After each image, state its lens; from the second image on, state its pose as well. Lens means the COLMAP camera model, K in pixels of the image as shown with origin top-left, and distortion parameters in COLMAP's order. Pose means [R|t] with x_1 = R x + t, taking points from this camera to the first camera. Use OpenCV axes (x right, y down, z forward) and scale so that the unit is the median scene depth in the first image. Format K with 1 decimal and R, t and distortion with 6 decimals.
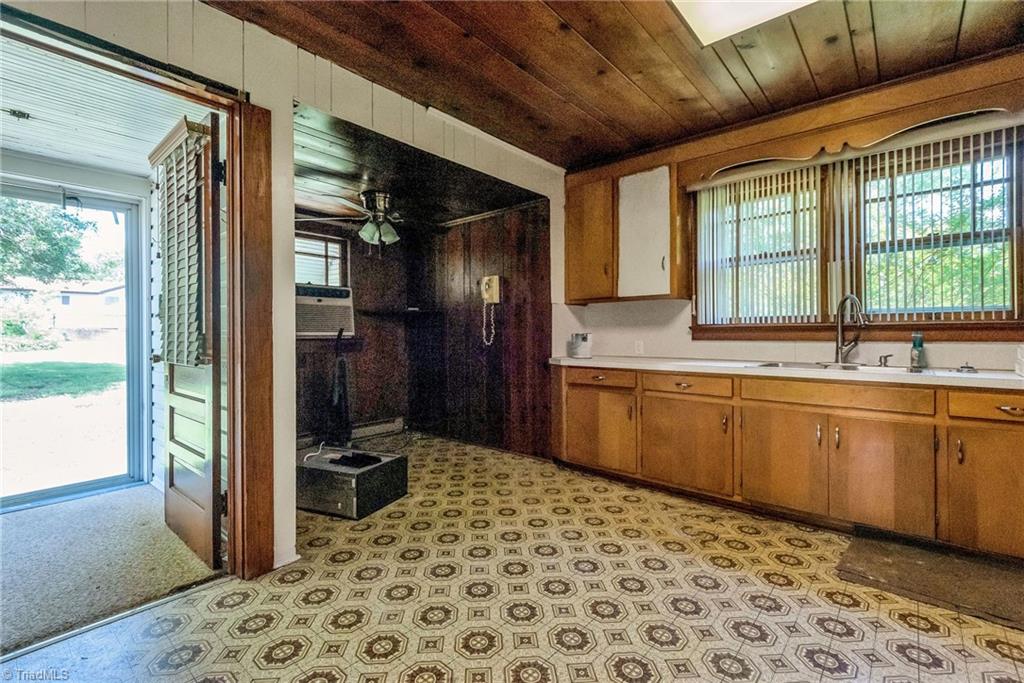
lens RADIAL K [[465.8, 0, 515.7], [0, 465.8, 332.6], [0, 0, 1]] dist [0.030016, -0.001377]
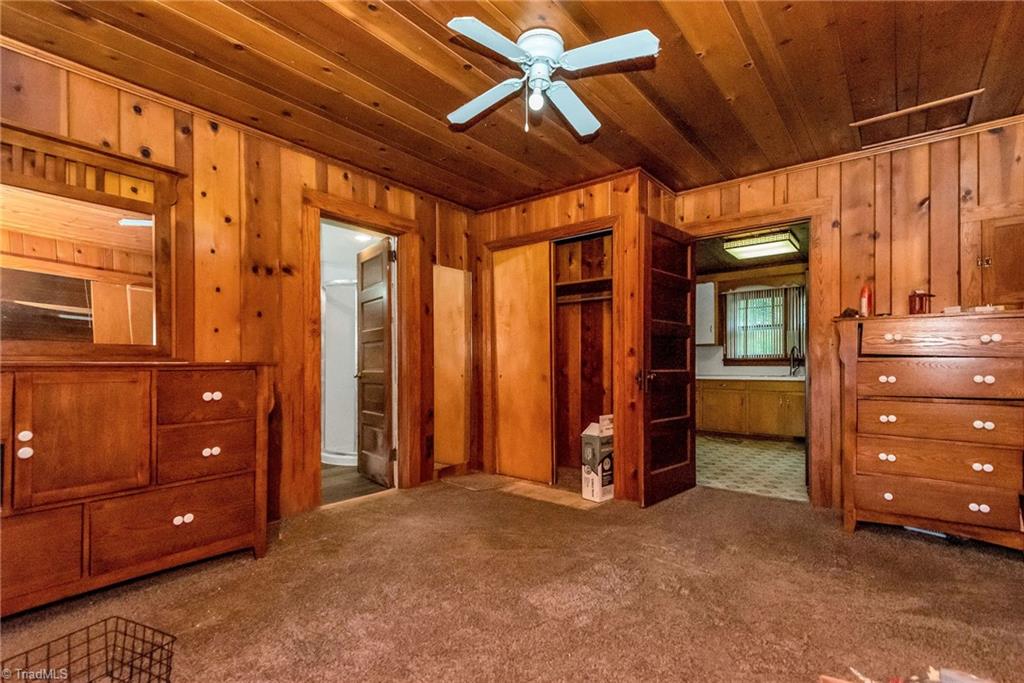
lens RADIAL K [[465.8, 0, 511.3], [0, 465.8, 366.4], [0, 0, 1]] dist [0.030016, -0.001377]
pose [[0.999807, 0.004602, 0.019114, -0.577895], [-0.004586, 0.999989, -0.000866, 0.023839], [-0.019118, 0.000779, 0.999817, -1.010204]]
